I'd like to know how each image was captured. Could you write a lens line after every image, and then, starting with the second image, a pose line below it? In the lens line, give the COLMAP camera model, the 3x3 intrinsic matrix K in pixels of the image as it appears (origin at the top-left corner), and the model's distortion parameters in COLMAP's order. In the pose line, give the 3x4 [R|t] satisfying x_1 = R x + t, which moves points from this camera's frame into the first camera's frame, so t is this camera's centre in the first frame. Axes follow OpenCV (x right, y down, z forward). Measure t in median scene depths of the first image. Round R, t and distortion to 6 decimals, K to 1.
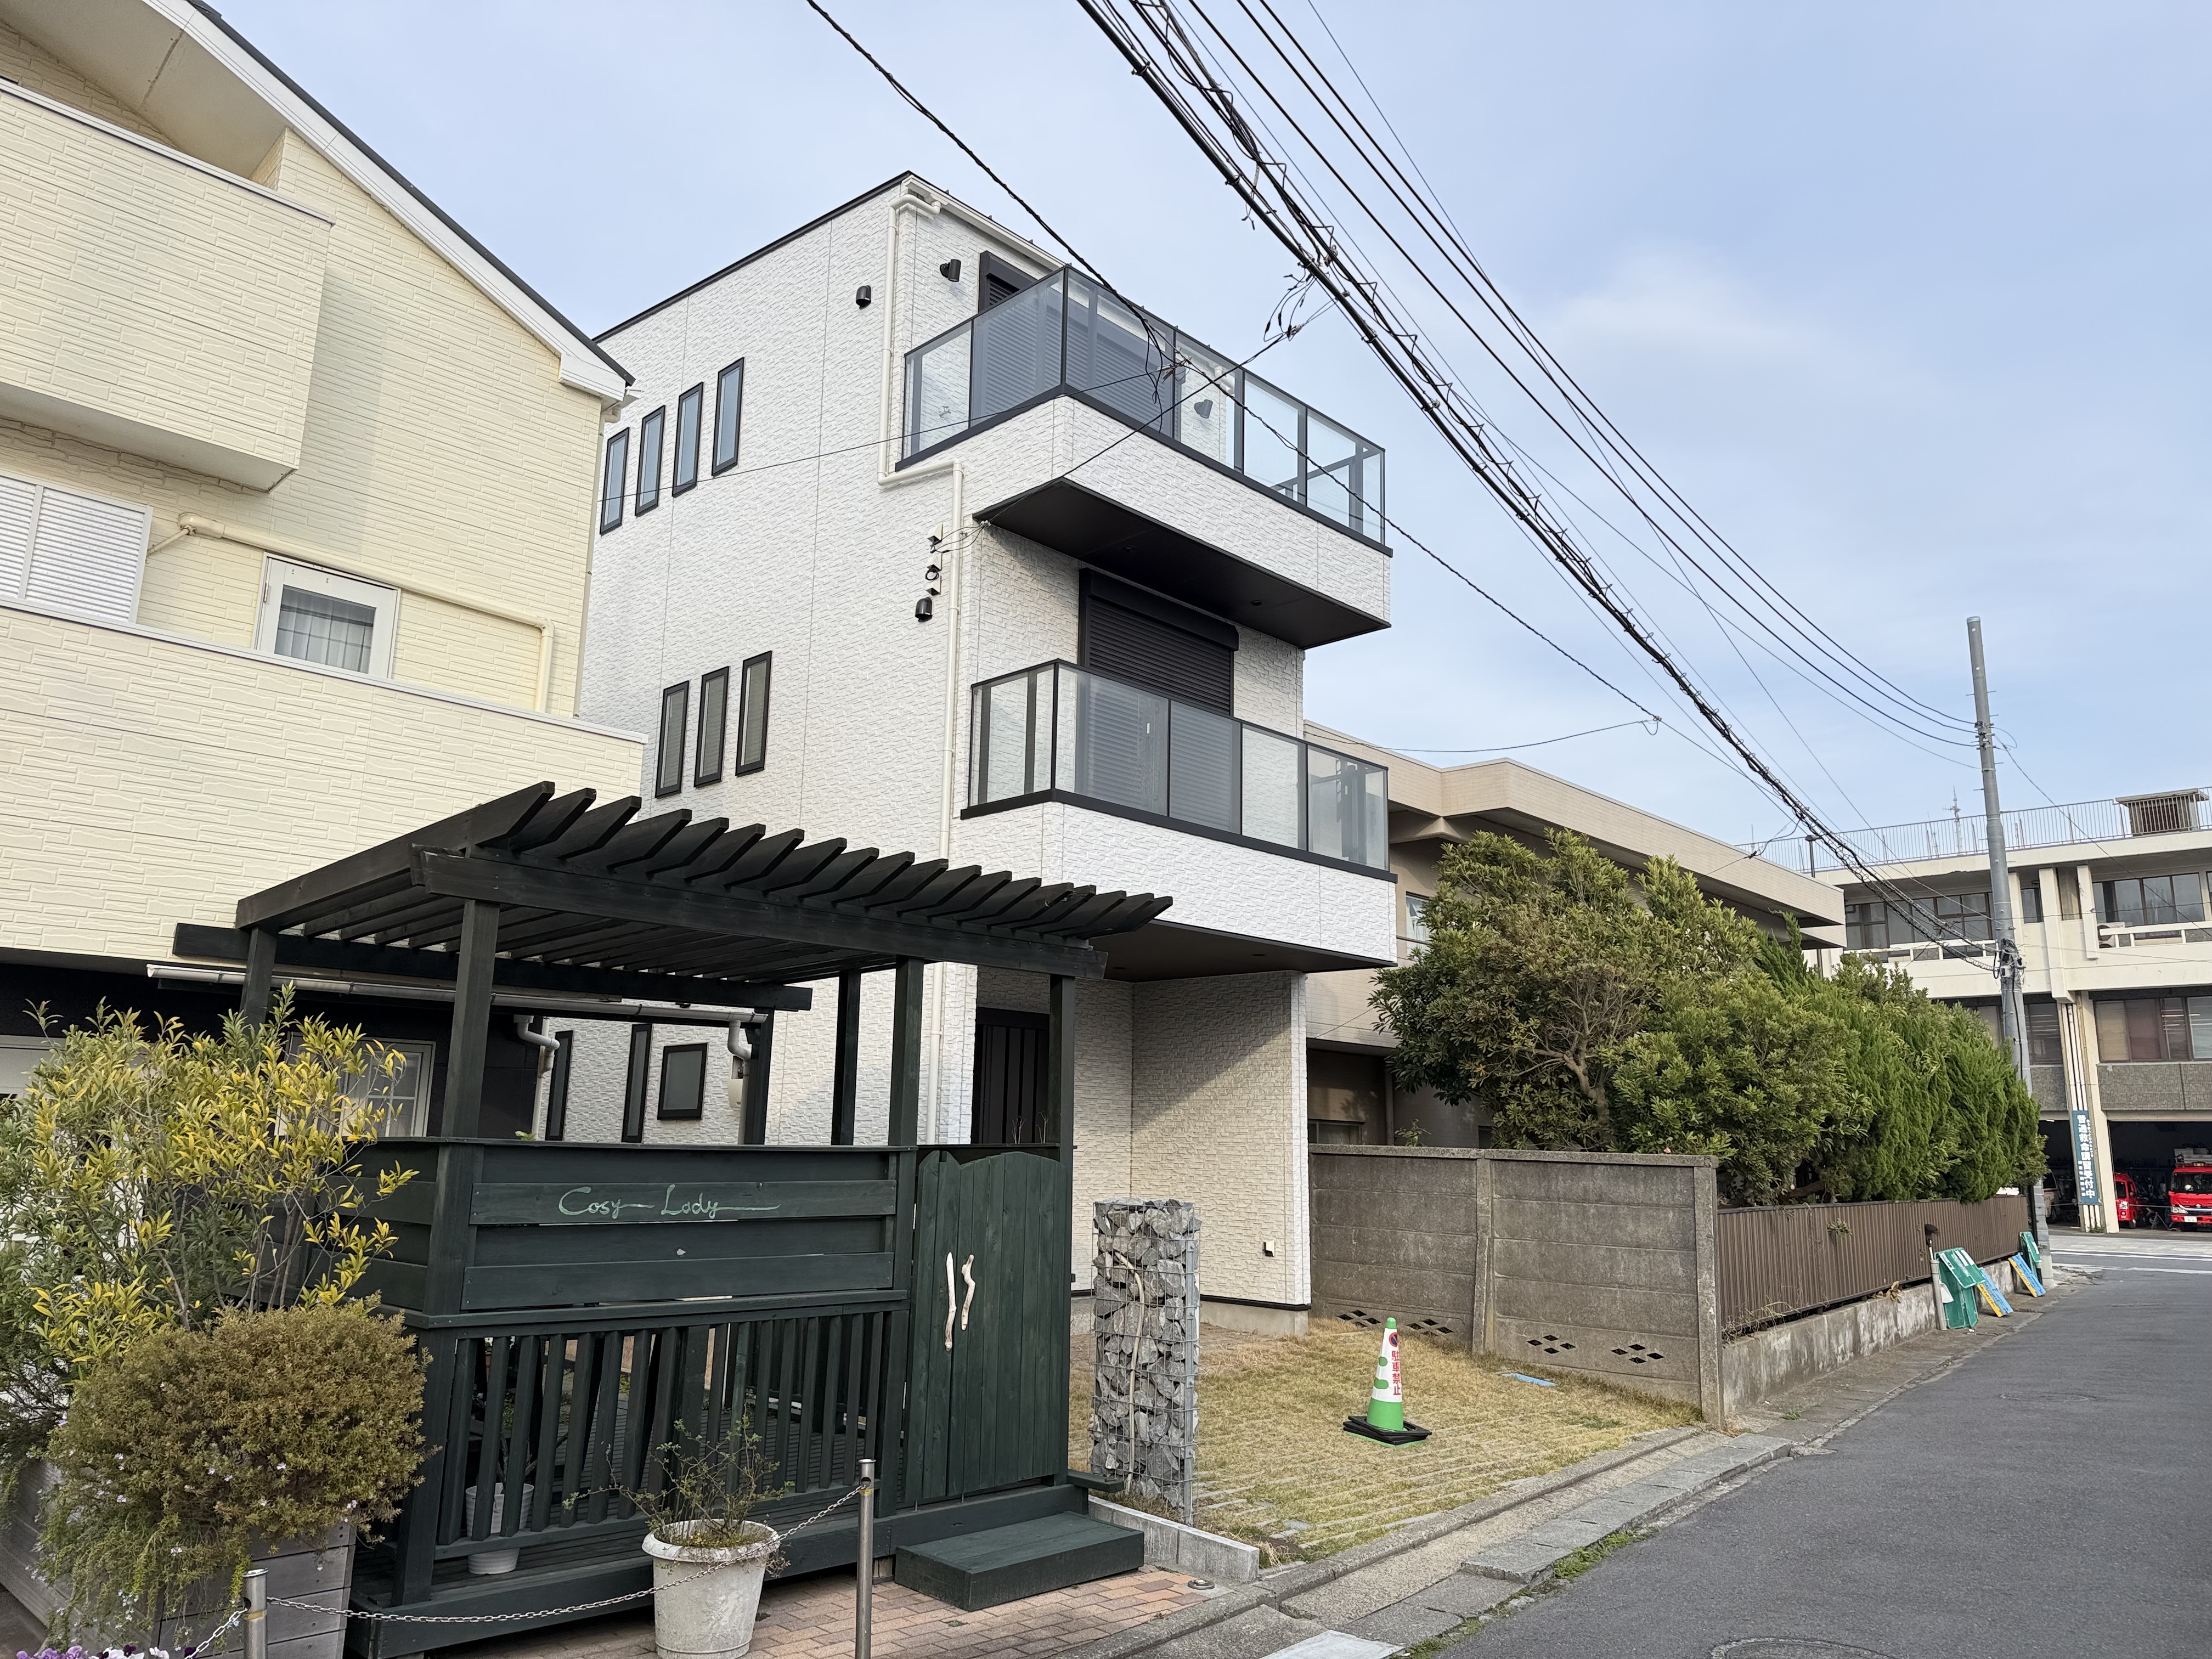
lens RADIAL K [[1530.0, 0, 1110.0], [0, 1530.0, 821.8], [0, 0, 1]] dist [0.118711, -0.204617]
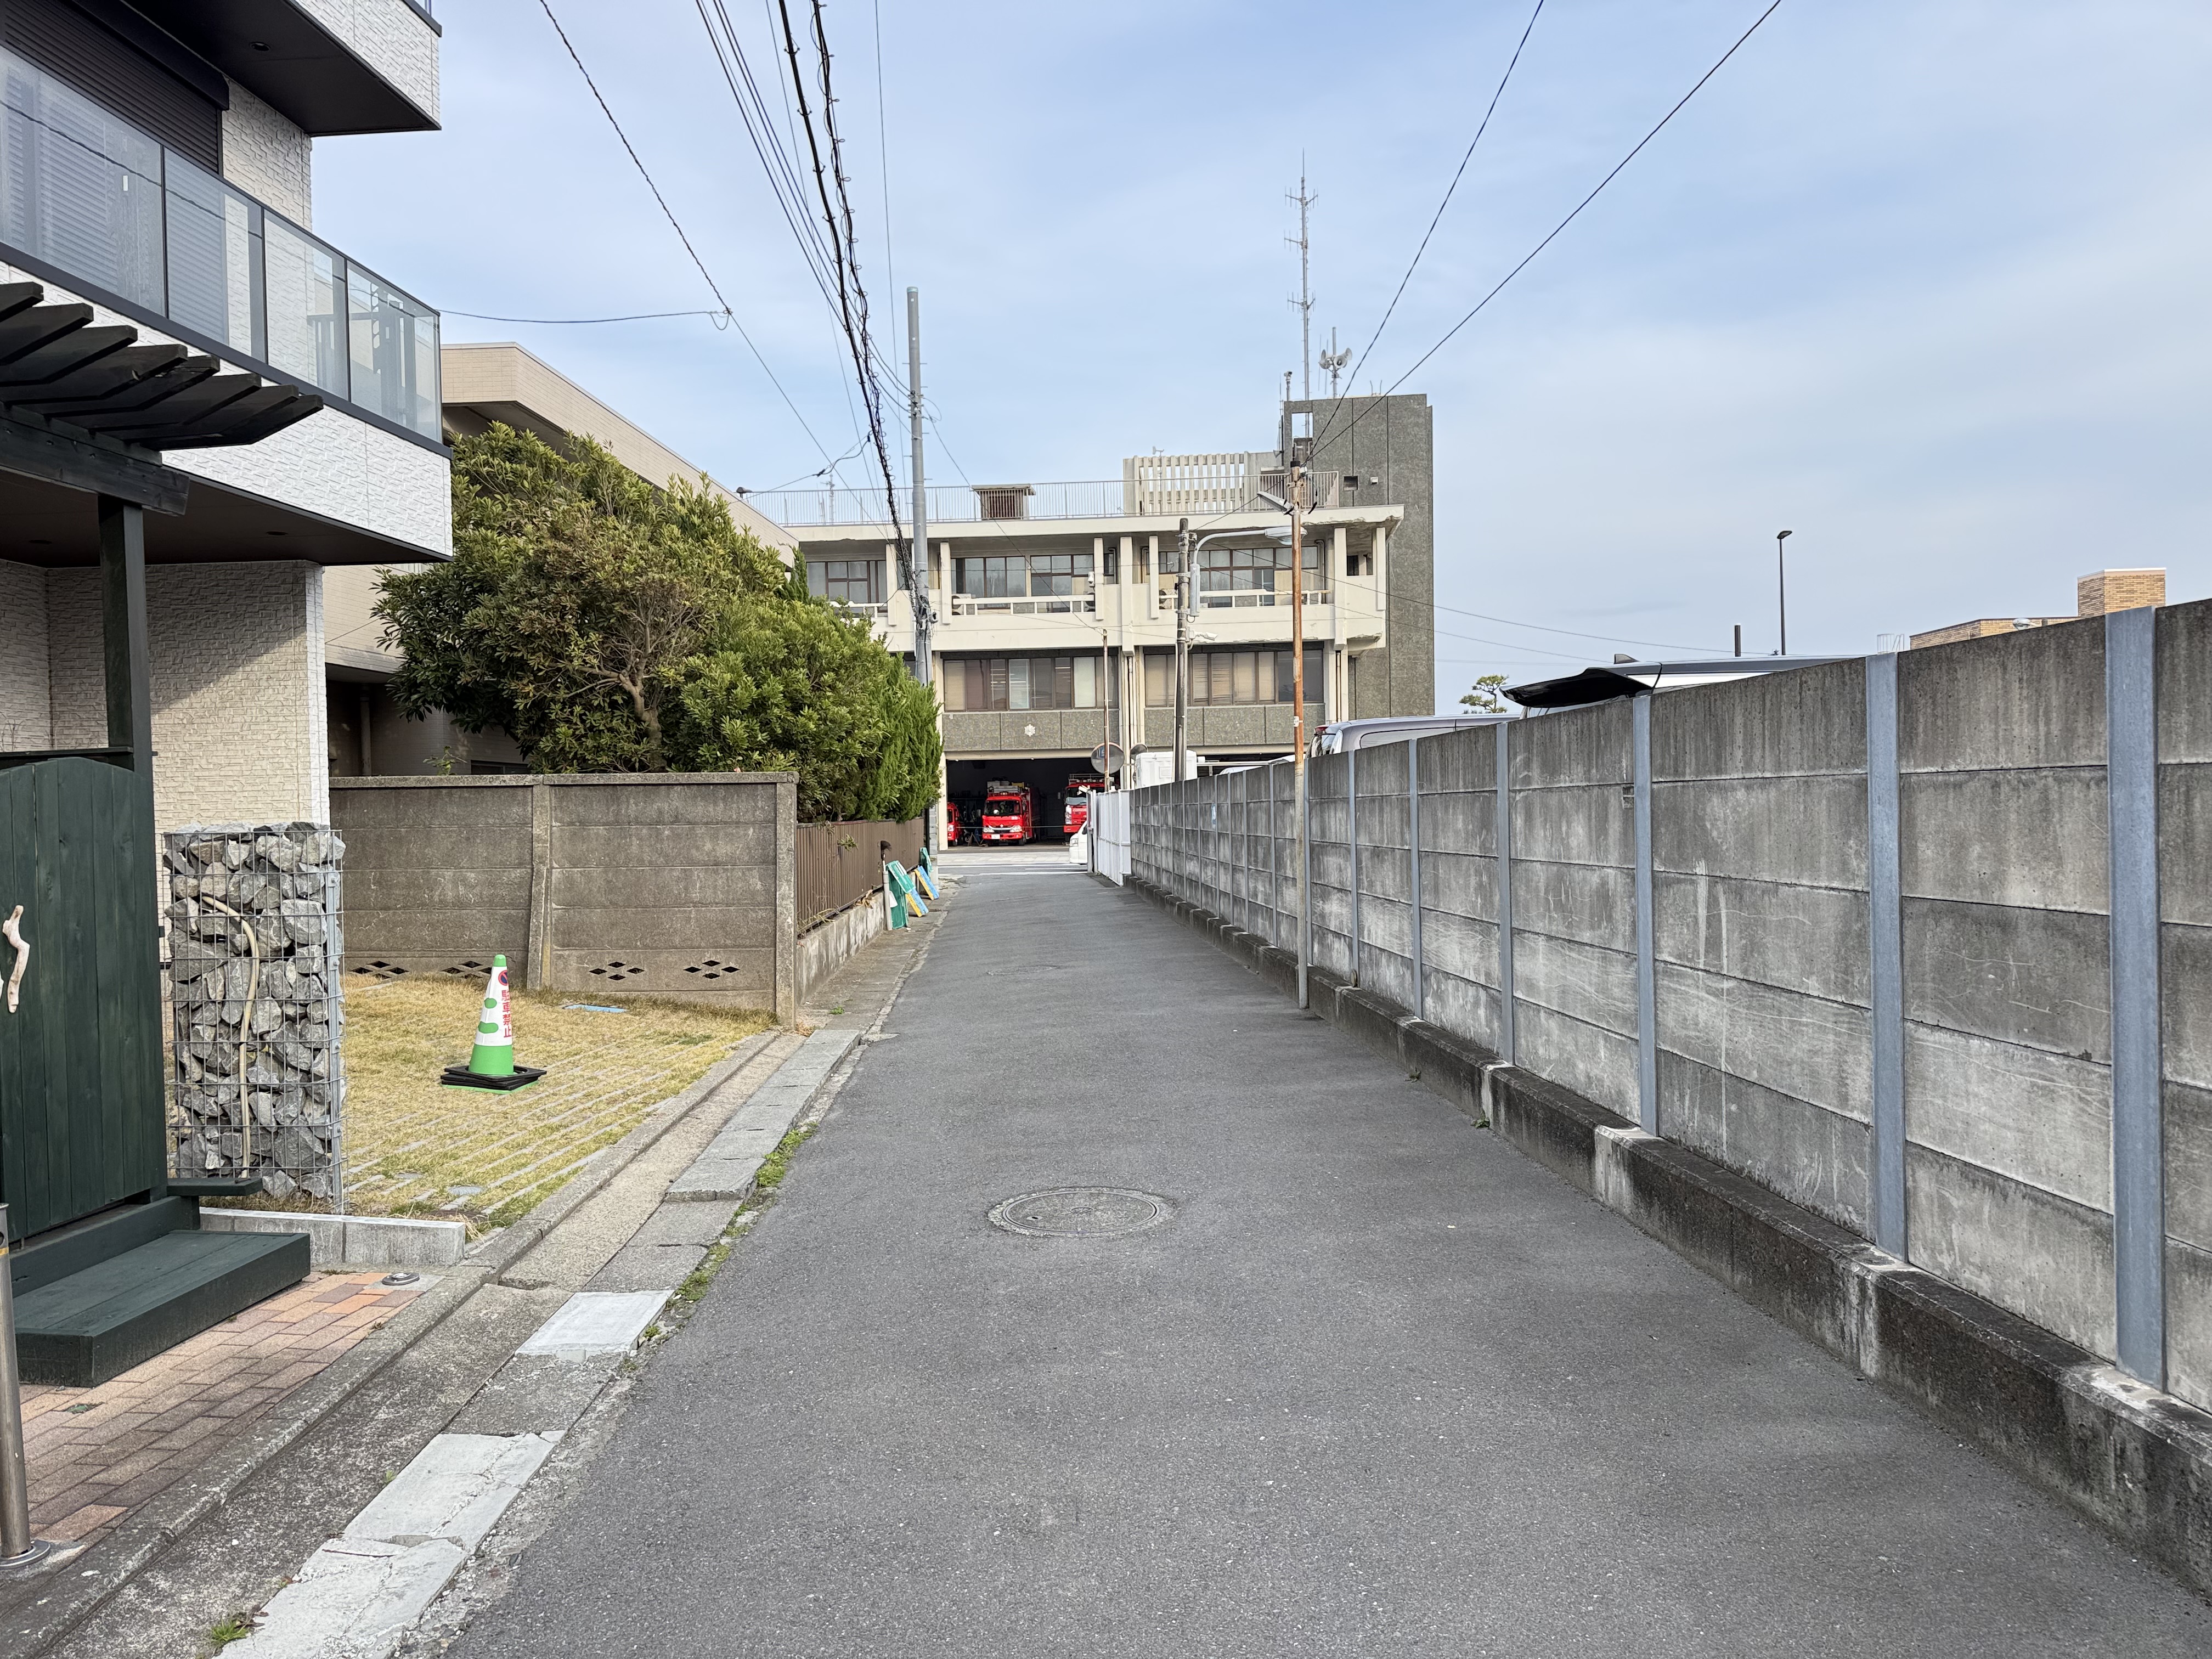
lens RADIAL K [[1551.2, 0, 1106.0], [0, 1551.2, 829.5], [0, 0, 1]] dist [0.058190, -0.062757]
pose [[0.780237, -0.043872, 0.623943, -0.075076], [-0.099002, 0.976300, 0.192449, 0.038025], [-0.617599, -0.211927, 0.757402, 0.109142]]
